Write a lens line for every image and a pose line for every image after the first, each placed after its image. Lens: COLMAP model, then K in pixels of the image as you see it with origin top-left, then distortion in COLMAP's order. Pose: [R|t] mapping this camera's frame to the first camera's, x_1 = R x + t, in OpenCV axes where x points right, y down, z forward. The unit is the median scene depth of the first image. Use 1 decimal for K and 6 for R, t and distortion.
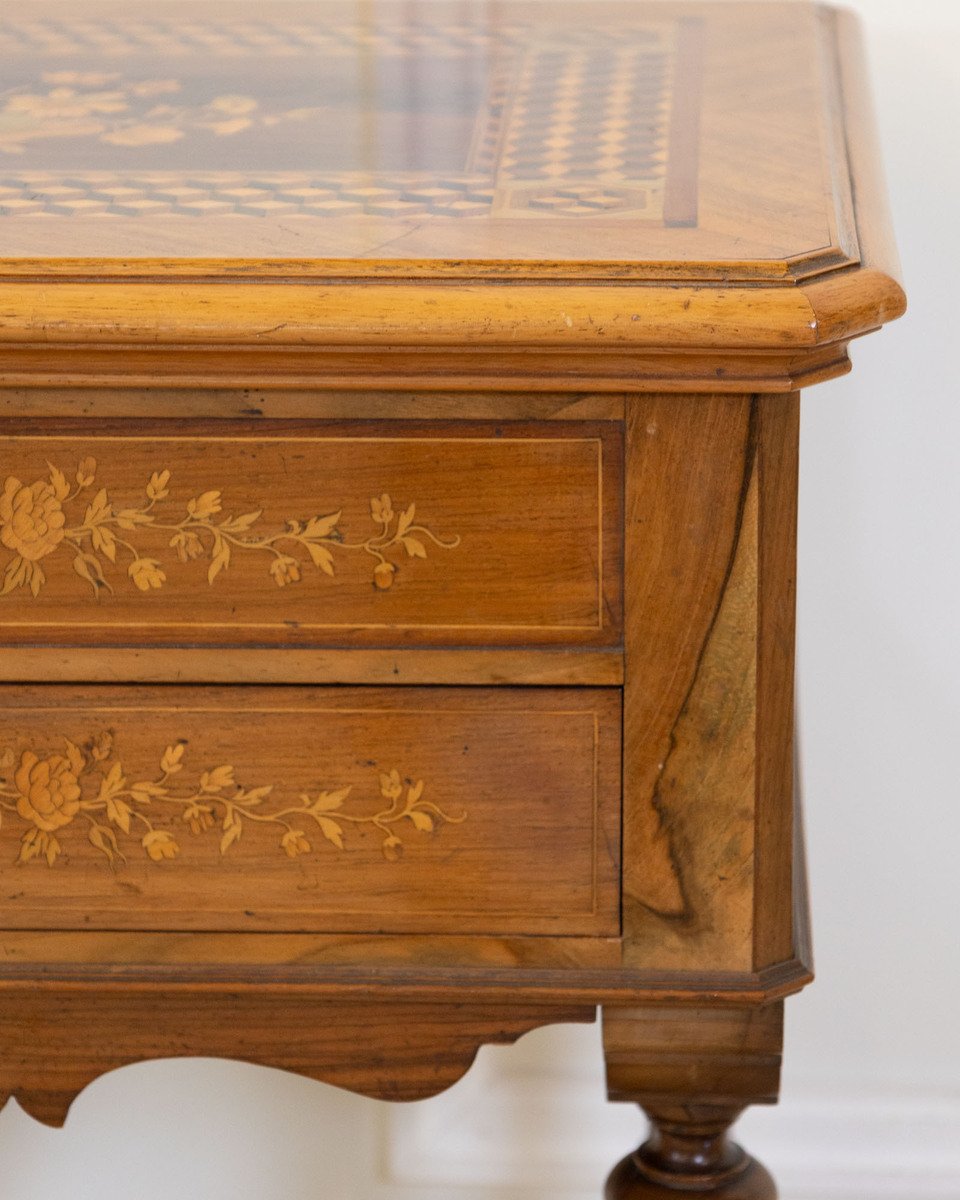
lens RADIAL K [[3983.5, 0, 479.1], [0, 3983.5, 486.8], [0, 0, 1]] dist [0.056643, 0.367969]
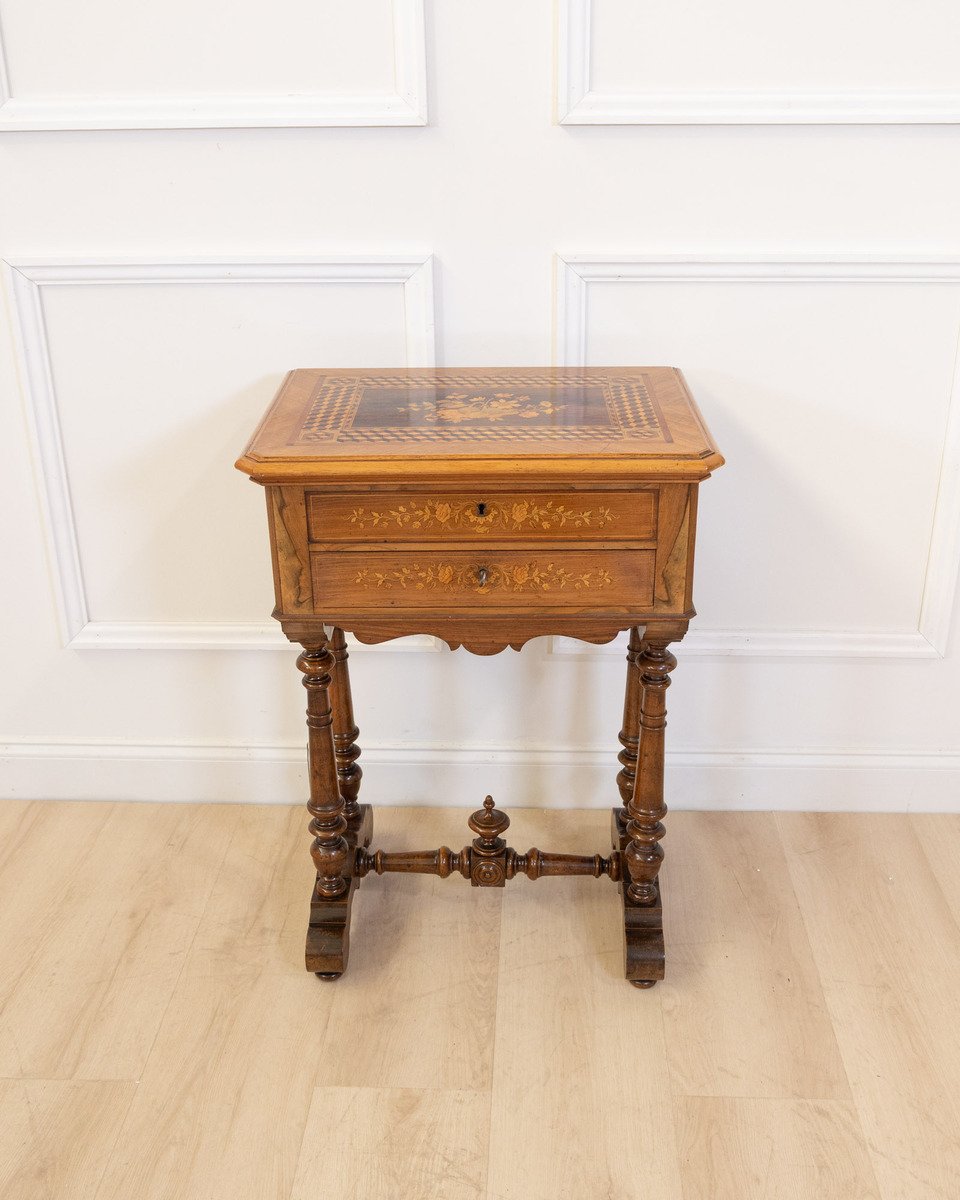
lens RADIAL K [[1249.6, 0, 480.1], [0, 1249.6, 540.9], [0, 0, 1]] dist [-0.025239, 0.007517]
pose [[0.999402, -0.015687, 0.030803, -0.193440], [0.012684, 0.995361, 0.095367, -0.089201], [-0.032156, -0.094919, 0.994966, -0.332527]]
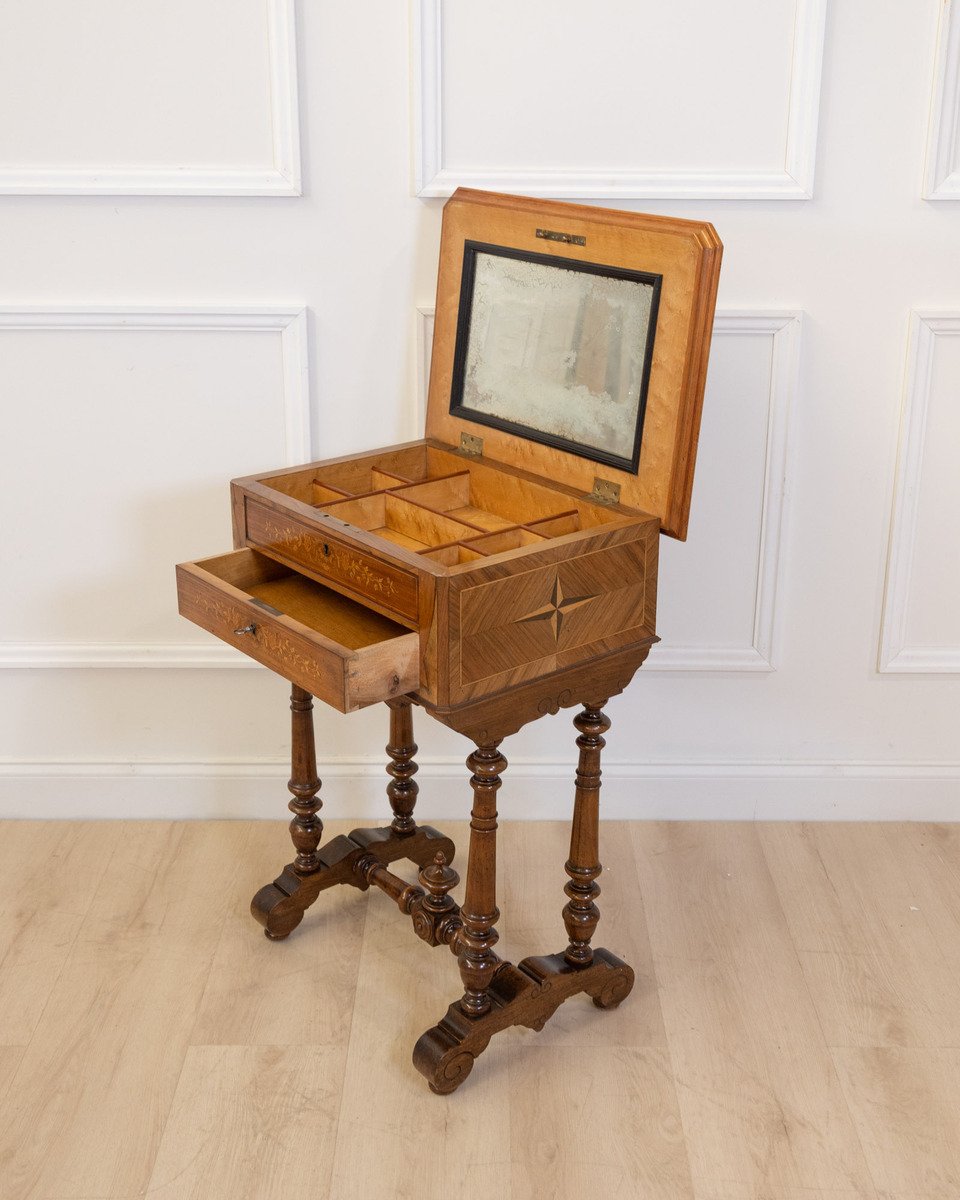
lens RADIAL K [[1486.1, 0, 481.0], [0, 1486.1, 487.6], [0, 0, 1]] dist [0.021841, -0.020951]
pose [[0.996547, -0.011268, 0.082261, -0.125995], [0.010451, 0.999892, 0.010362, -0.059623], [-0.082369, -0.009467, 0.996557, -0.887944]]
